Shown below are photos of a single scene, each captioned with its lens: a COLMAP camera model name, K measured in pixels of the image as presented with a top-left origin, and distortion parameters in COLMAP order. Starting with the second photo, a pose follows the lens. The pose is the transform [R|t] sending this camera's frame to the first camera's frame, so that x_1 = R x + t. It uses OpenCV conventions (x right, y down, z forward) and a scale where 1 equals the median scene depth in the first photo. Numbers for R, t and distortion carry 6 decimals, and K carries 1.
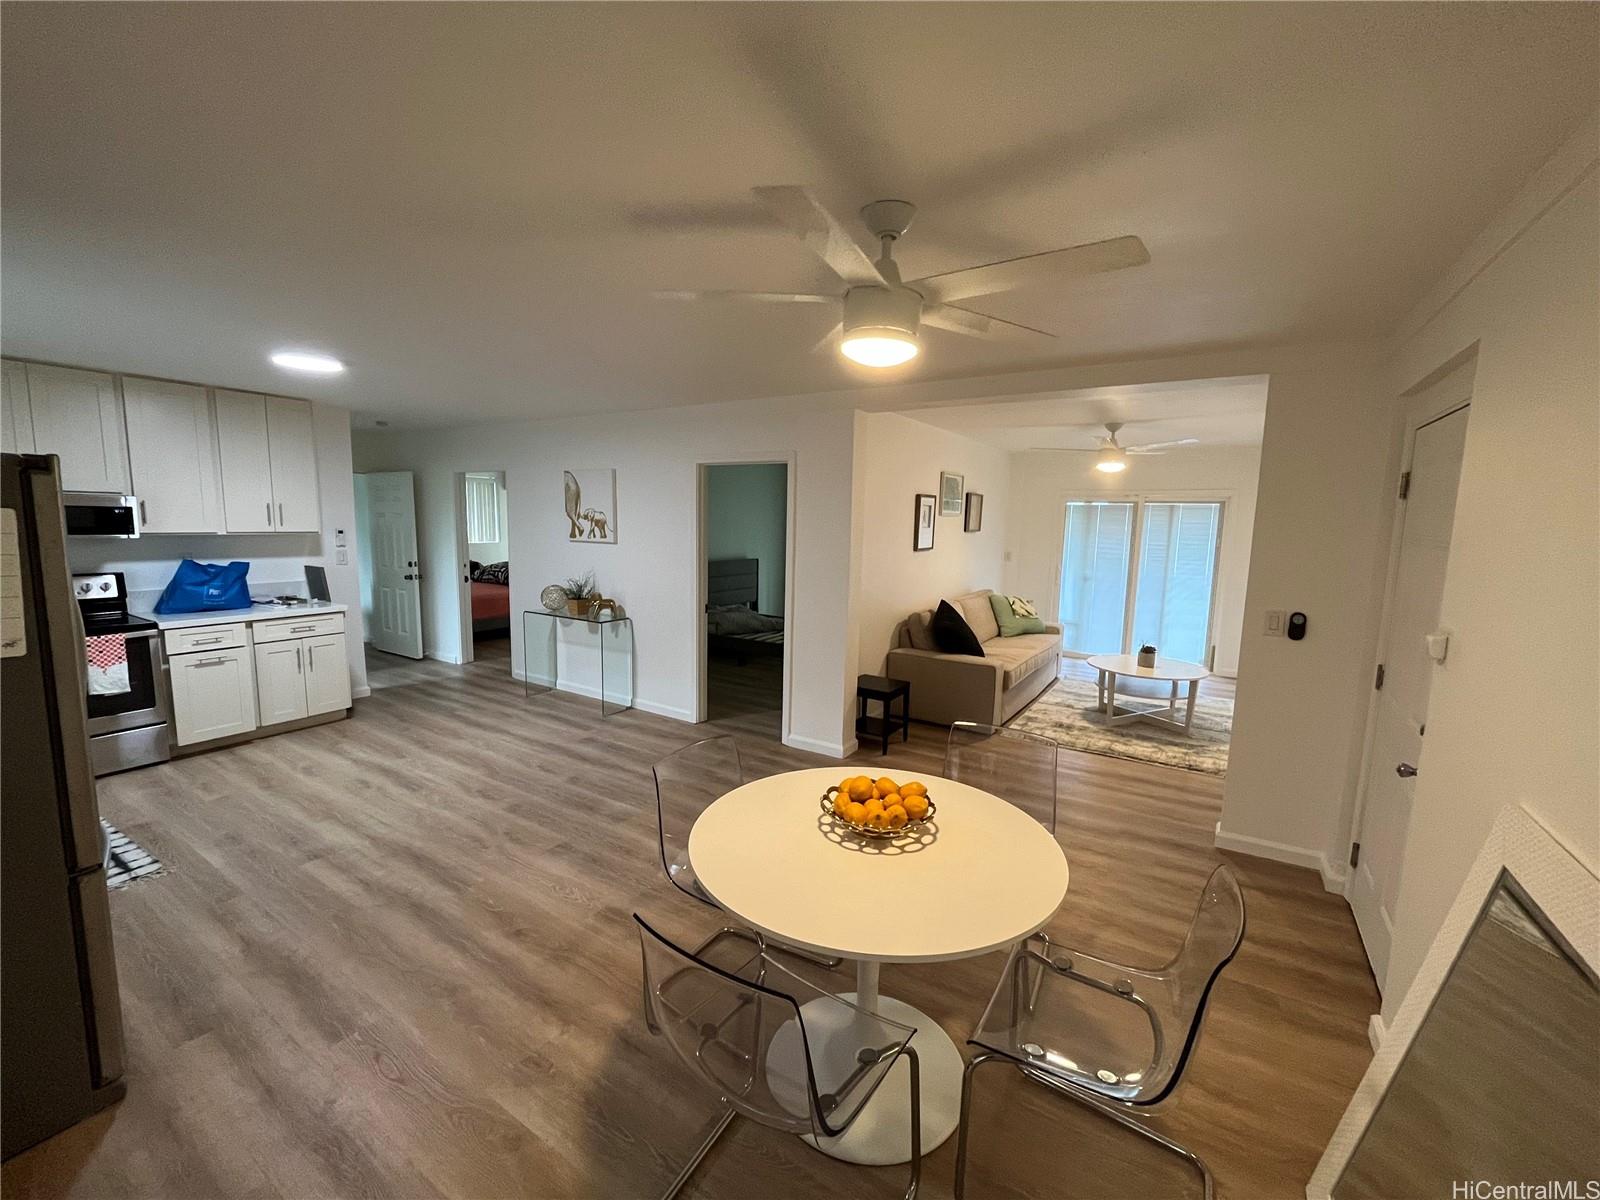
lens RADIAL K [[653.3, 0, 795.1], [0, 653.3, 601.4], [0, 0, 1]] dist [-0.001311, -0.000289]
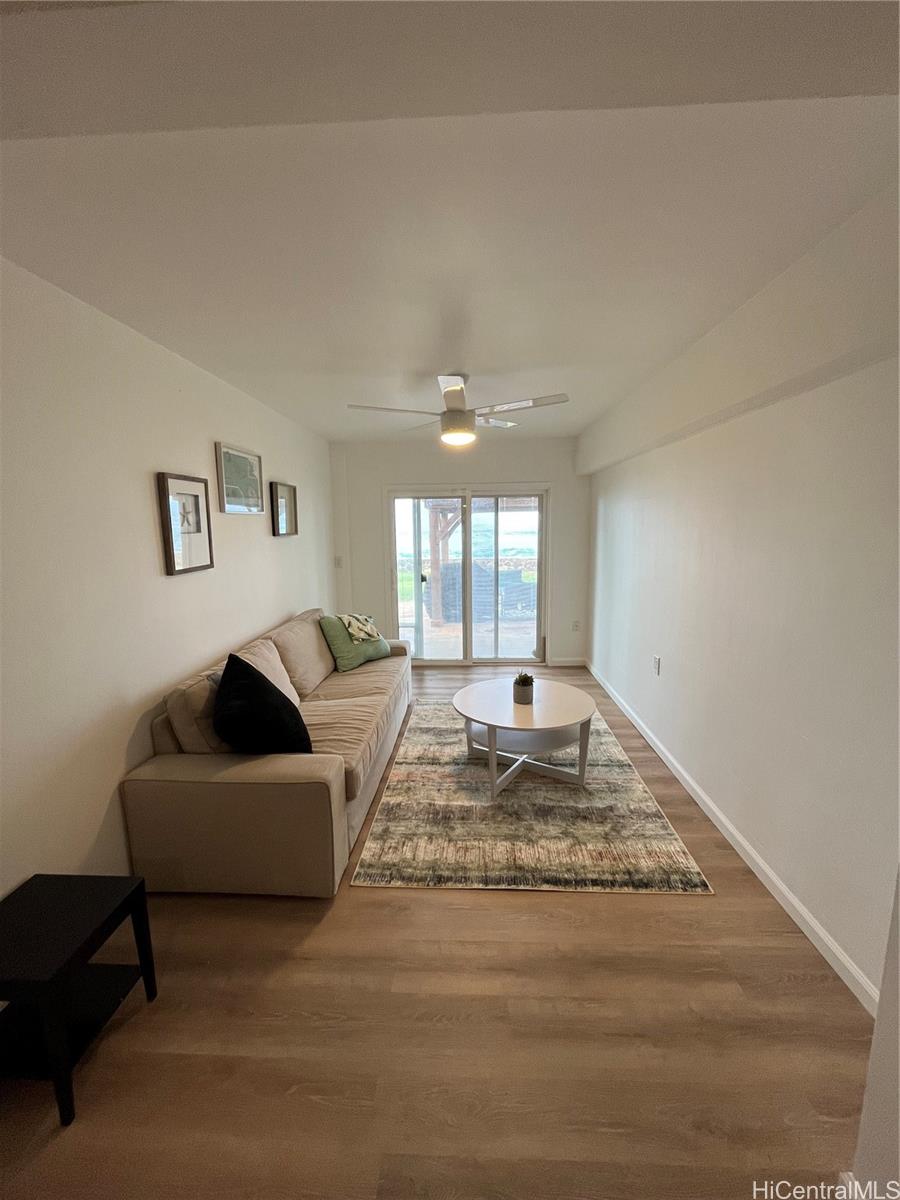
lens RADIAL K [[489.9, 0, 449.8], [0, 489.9, 602.3], [0, 0, 1]] dist [-0.001311, -0.000289]
pose [[0.862545, -0.110675, 0.493727, 0.196758], [0.095553, 0.993856, 0.055853, -0.059124], [-0.496876, -0.000999, 0.867821, 0.560056]]
